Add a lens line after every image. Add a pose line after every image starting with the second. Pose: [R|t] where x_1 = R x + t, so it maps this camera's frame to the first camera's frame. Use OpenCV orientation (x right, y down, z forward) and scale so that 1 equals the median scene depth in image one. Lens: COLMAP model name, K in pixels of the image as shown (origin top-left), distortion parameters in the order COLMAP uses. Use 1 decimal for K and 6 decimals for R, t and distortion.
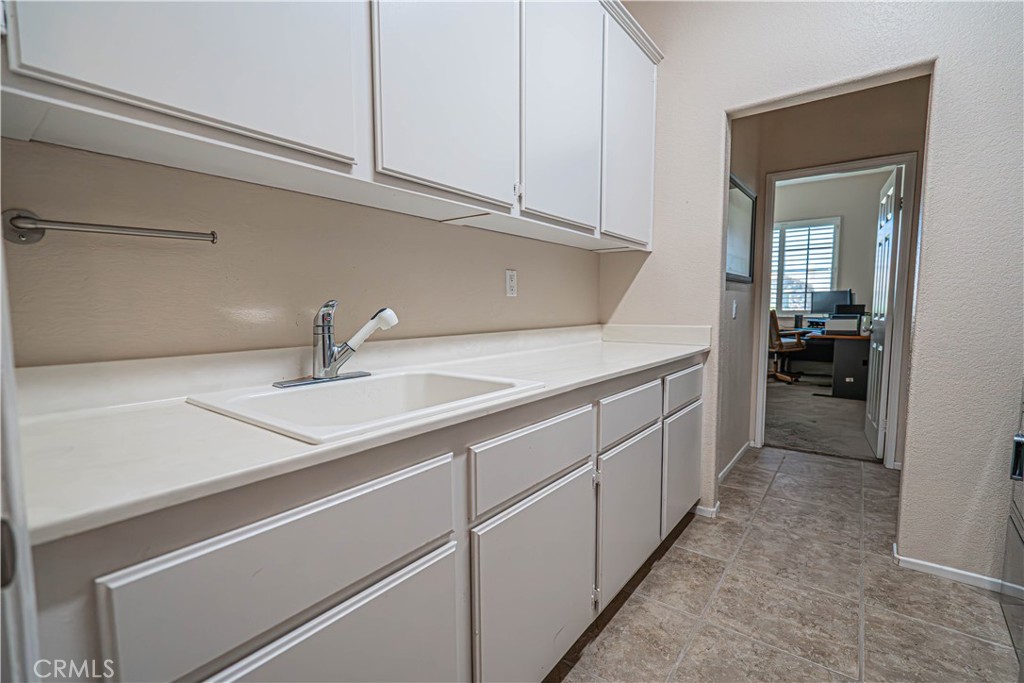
lens RADIAL K [[466.8, 0, 507.6], [0, 466.8, 345.1], [0, 0, 1]] dist [-0.001353, 0.000510]
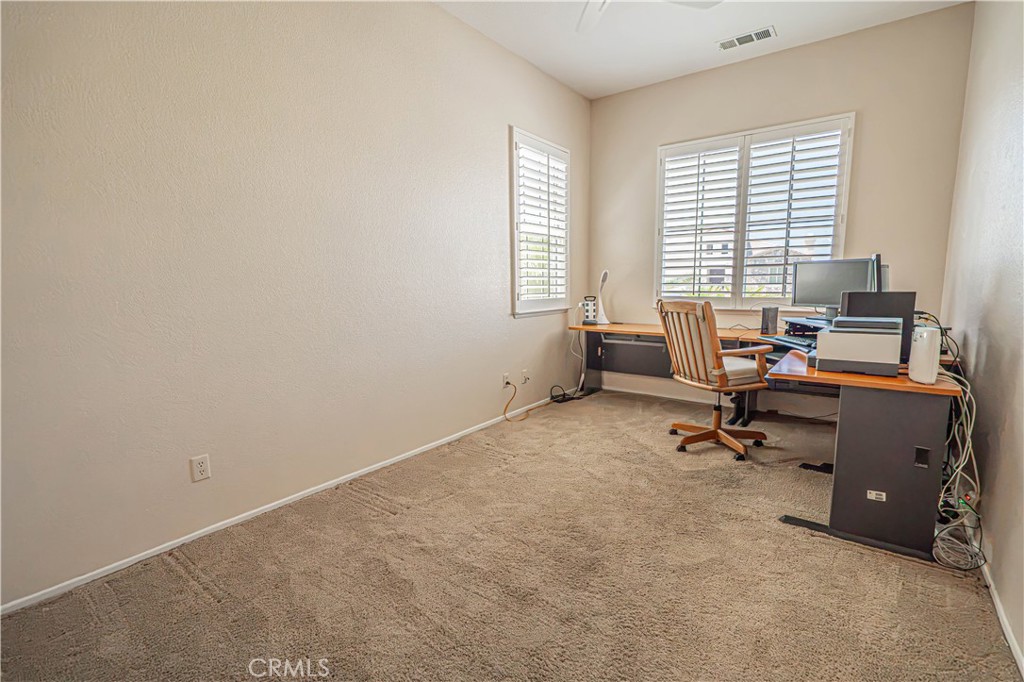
lens RADIAL K [[466.8, 0, 518.3], [0, 466.8, 342.9], [0, 0, 1]] dist [-0.001353, 0.000510]
pose [[0.999780, -0.008156, 0.019339, 0.345263], [0.007166, 0.998687, 0.050716, -0.055598], [-0.019728, -0.050566, 0.998526, 0.501981]]
